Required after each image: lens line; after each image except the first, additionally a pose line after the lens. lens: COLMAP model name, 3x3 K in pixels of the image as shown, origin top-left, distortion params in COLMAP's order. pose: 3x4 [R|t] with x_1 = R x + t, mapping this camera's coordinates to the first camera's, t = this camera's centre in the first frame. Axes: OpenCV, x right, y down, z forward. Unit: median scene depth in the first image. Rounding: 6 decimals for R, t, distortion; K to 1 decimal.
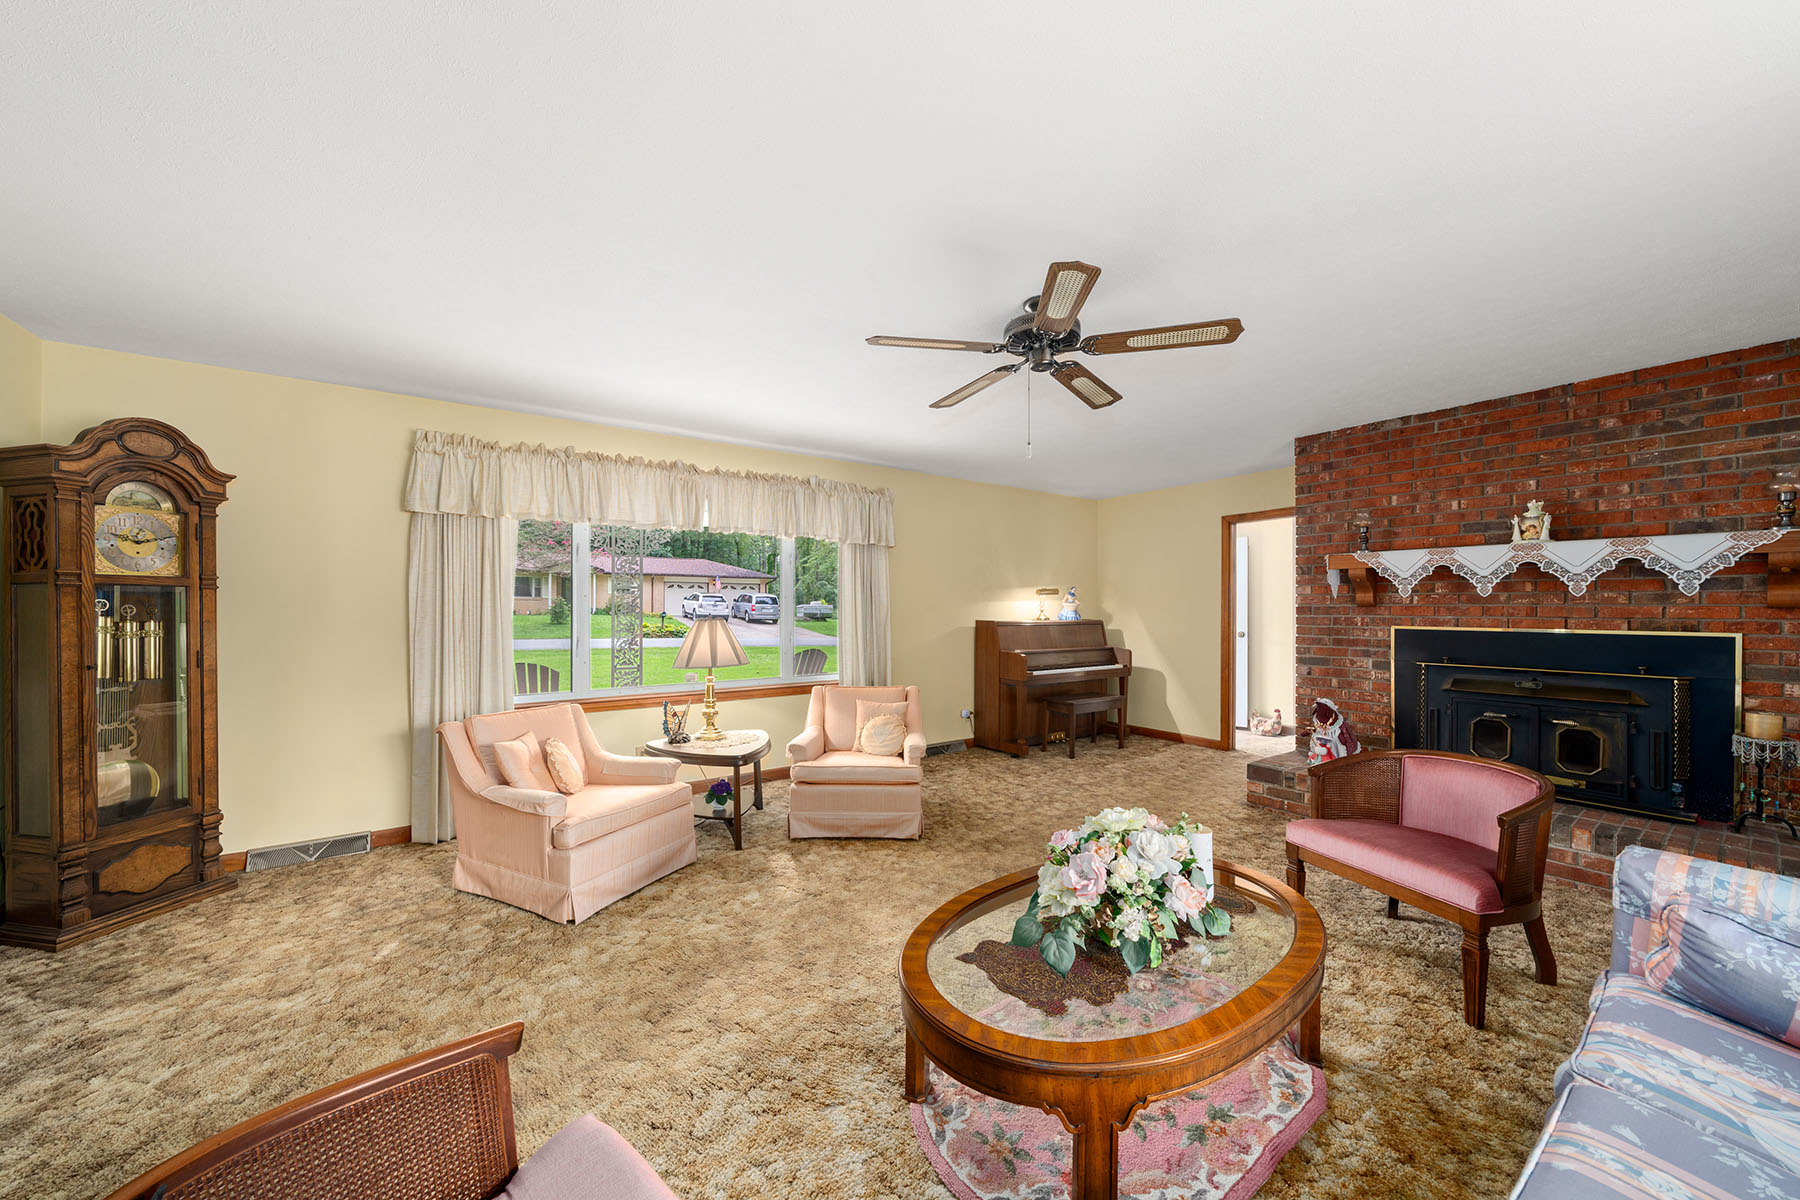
lens RADIAL K [[626.5, 0, 896.6], [0, 626.5, 610.8], [0, 0, 1]] dist [-0.006335, 0.000026]
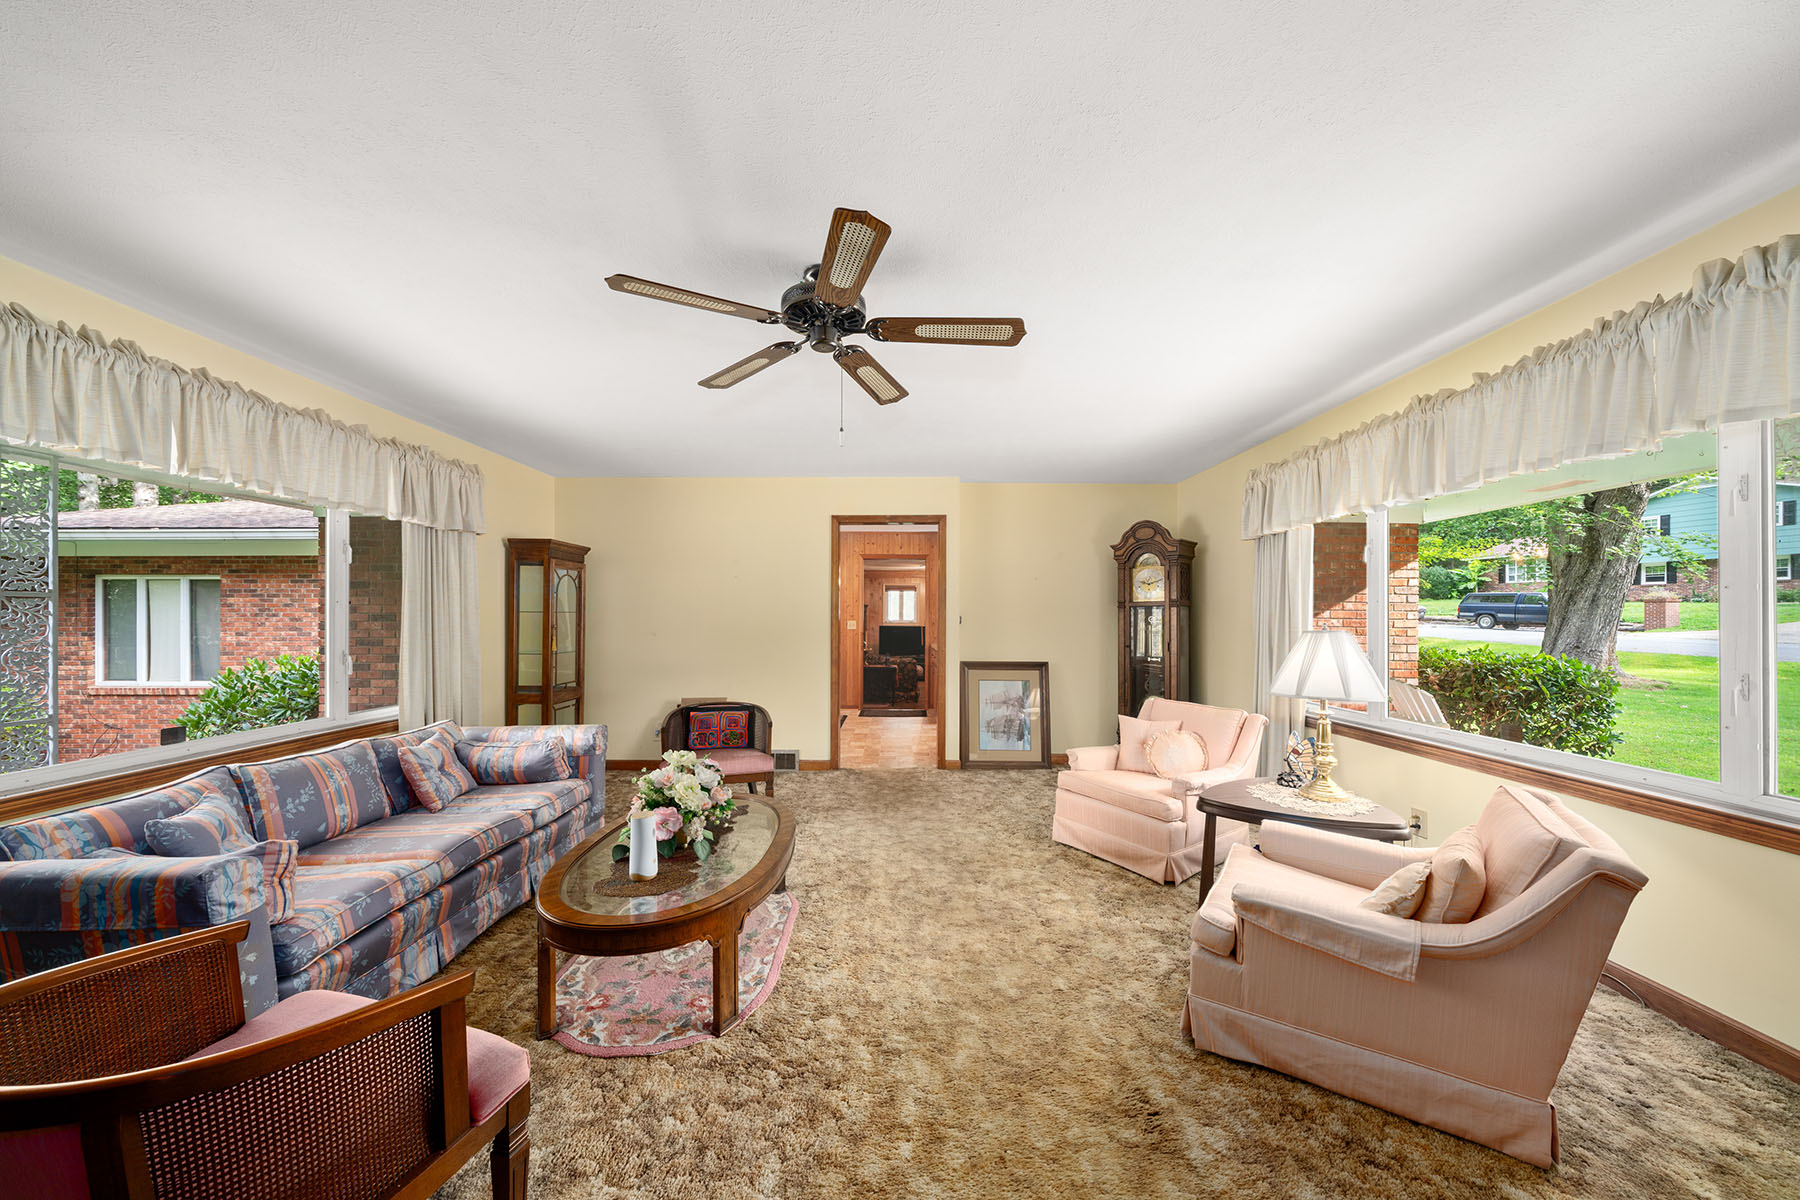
lens RADIAL K [[626.5, 0, 896.6], [0, 626.5, 610.8], [0, 0, 1]] dist [-0.006335, 0.000026]
pose [[-0.569383, -0.008998, -0.822023, 0.602840], [0.001150, 0.999930, -0.011742, -0.002286], [0.822072, -0.007631, -0.569333, 1.060808]]
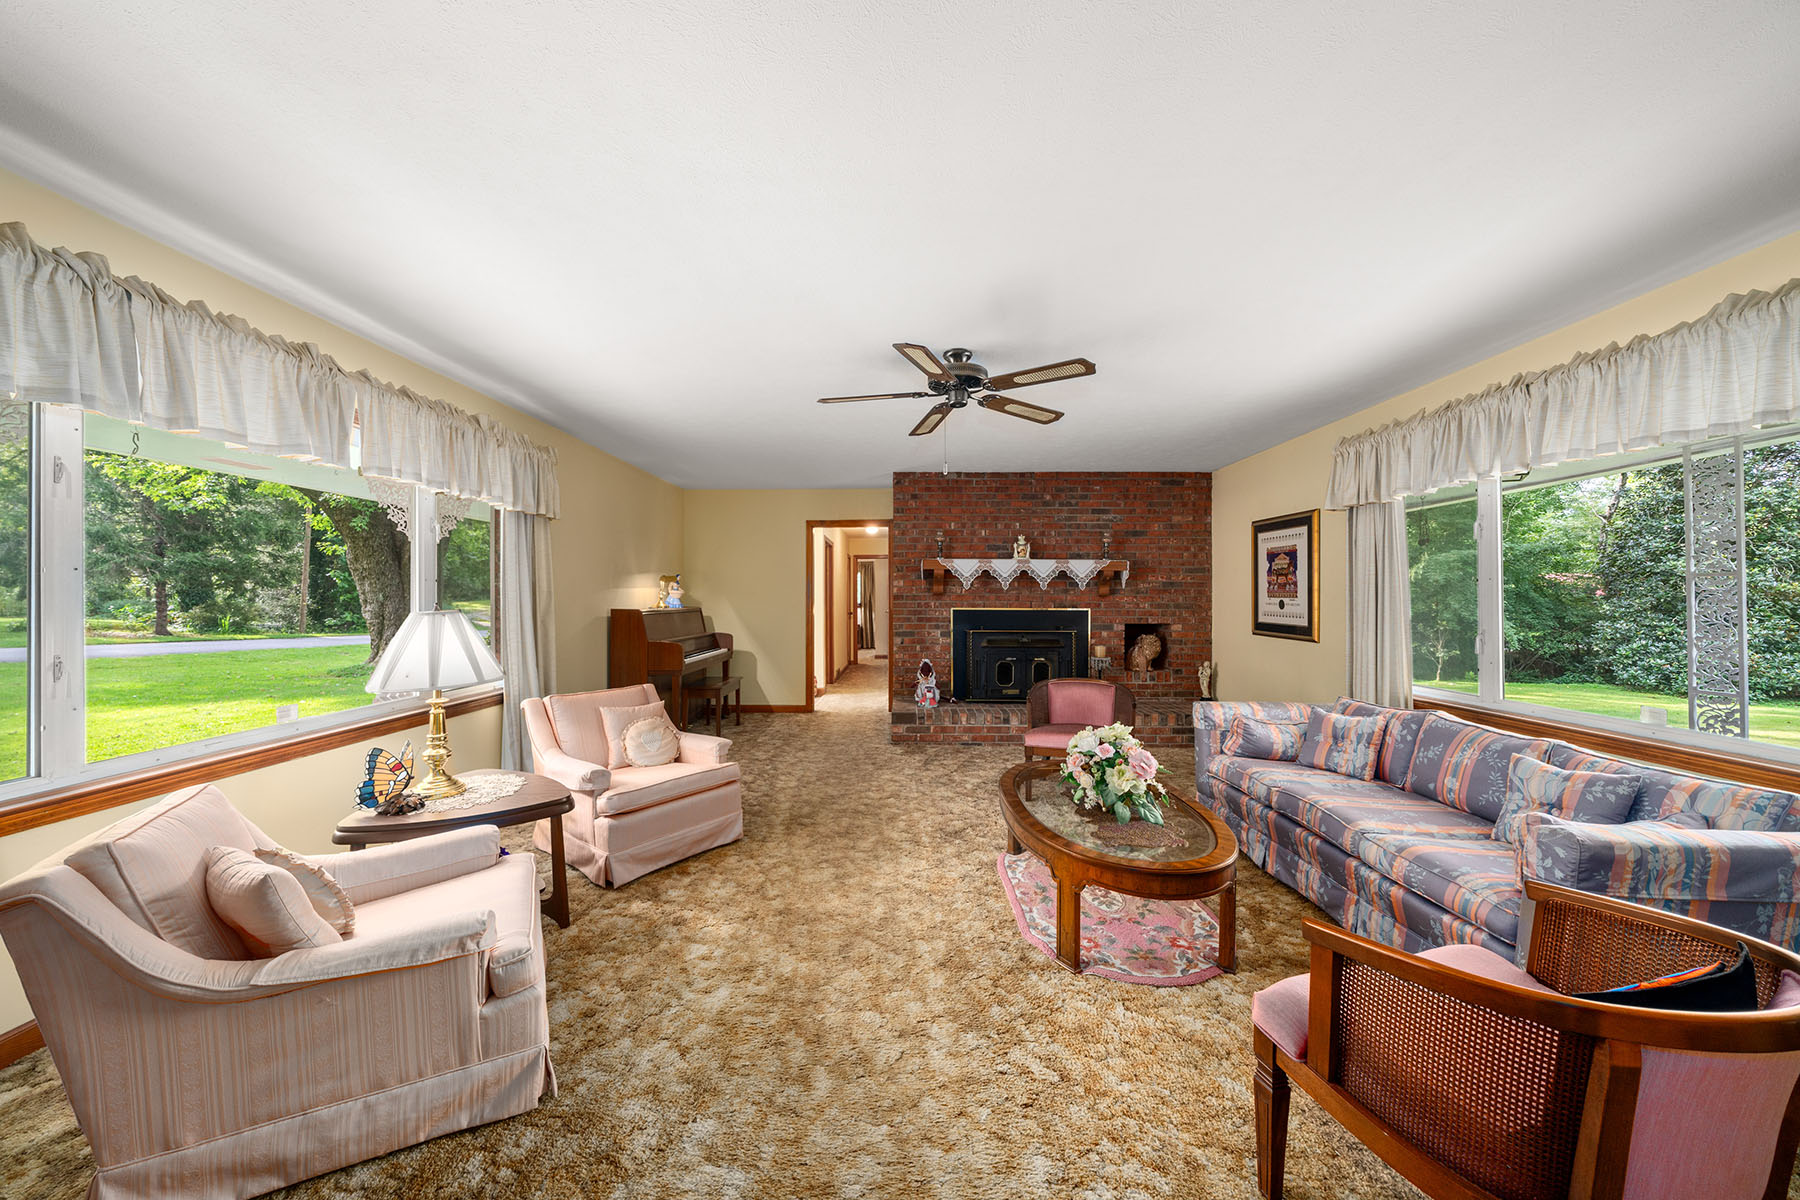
lens RADIAL K [[621.5, 0, 890.9], [0, 621.5, 595.5], [0, 0, 1]] dist [-0.001465, -0.000186]
pose [[0.589814, 0.001991, 0.807537, -0.571495], [0.001735, 0.999992, -0.003733, -0.000354], [-0.807537, 0.003602, 0.589805, 0.247377]]
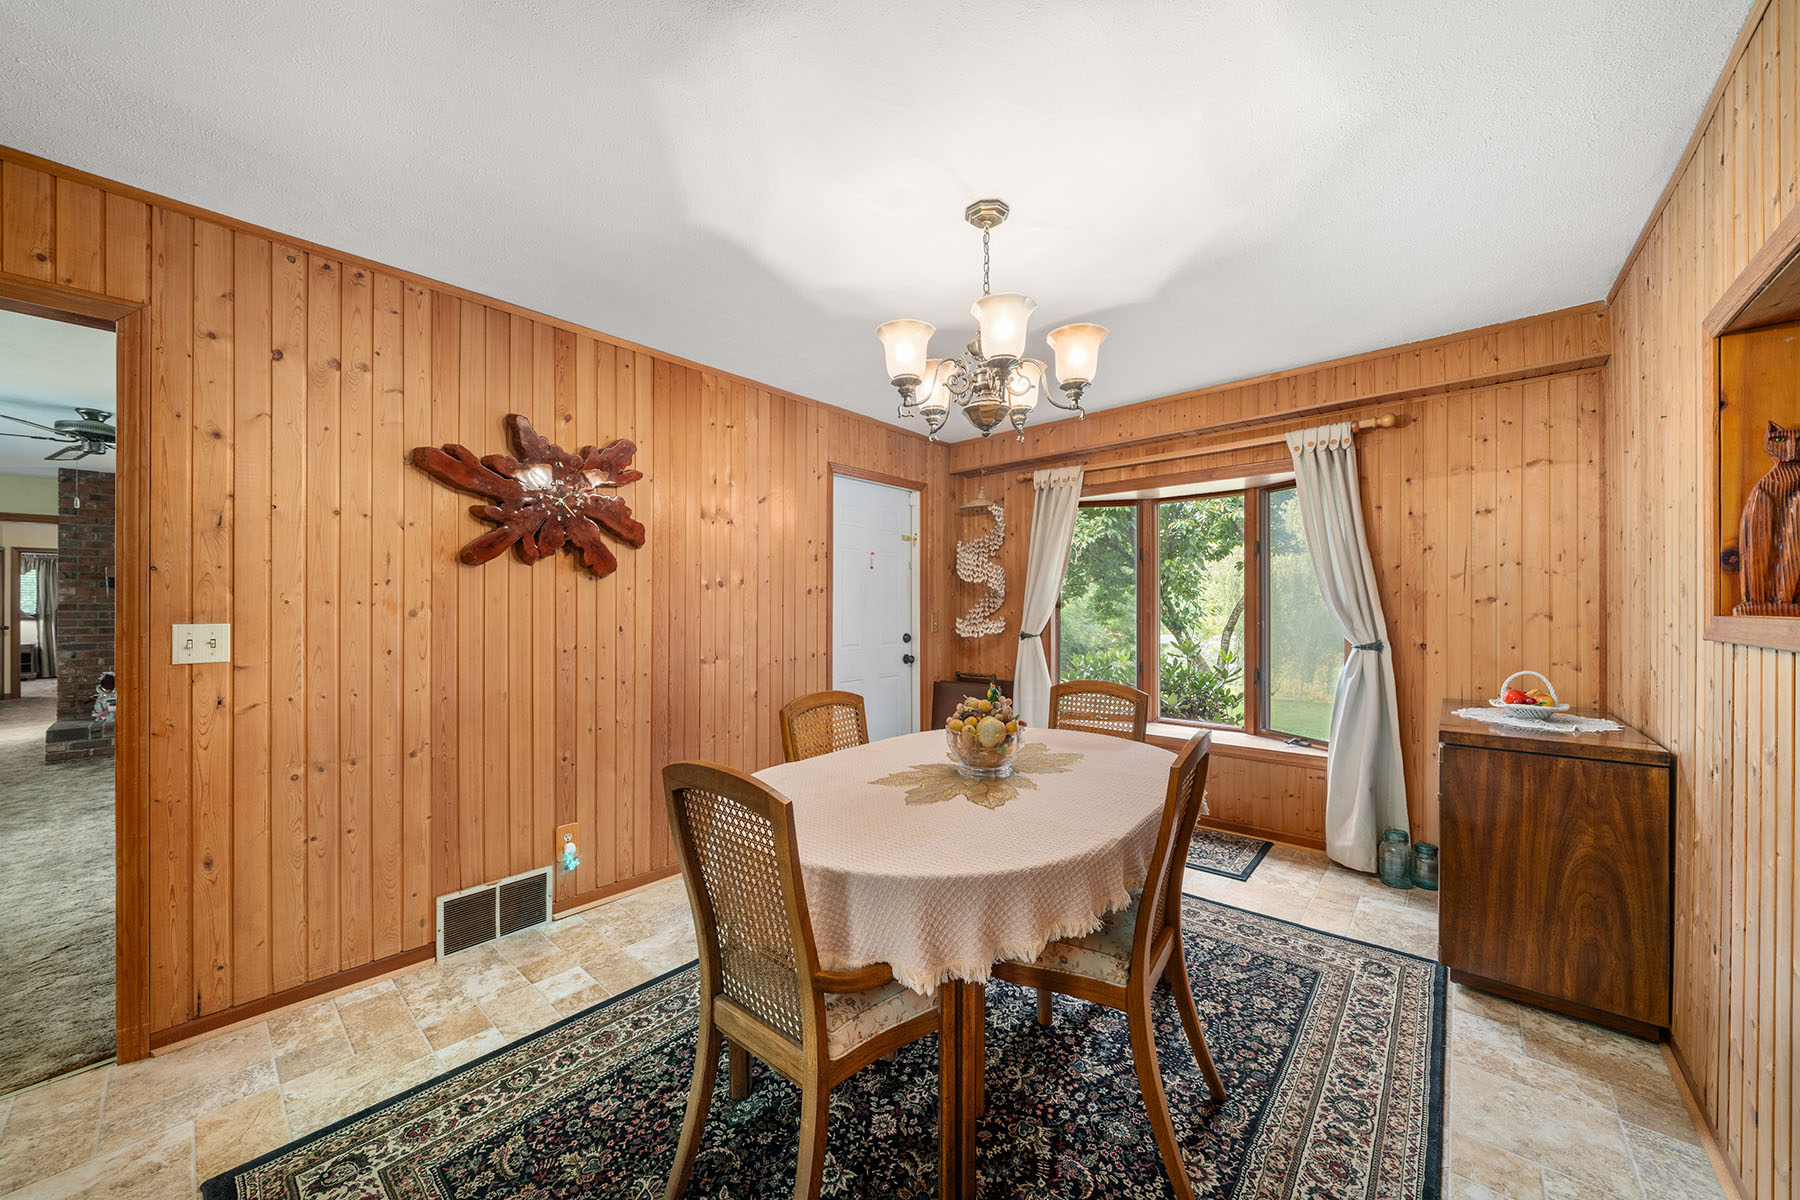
lens RADIAL K [[635.8, 0, 900.0], [0, 635.8, 600.0], [0, 0, 1]] dist [-0.007139, 0.000532]
pose [[-0.237747, 0.003226, 0.971322, -1.185073], [0.000880, 0.999995, -0.003105, -0.012185], [-0.971327, 0.000117, -0.237749, -0.394306]]
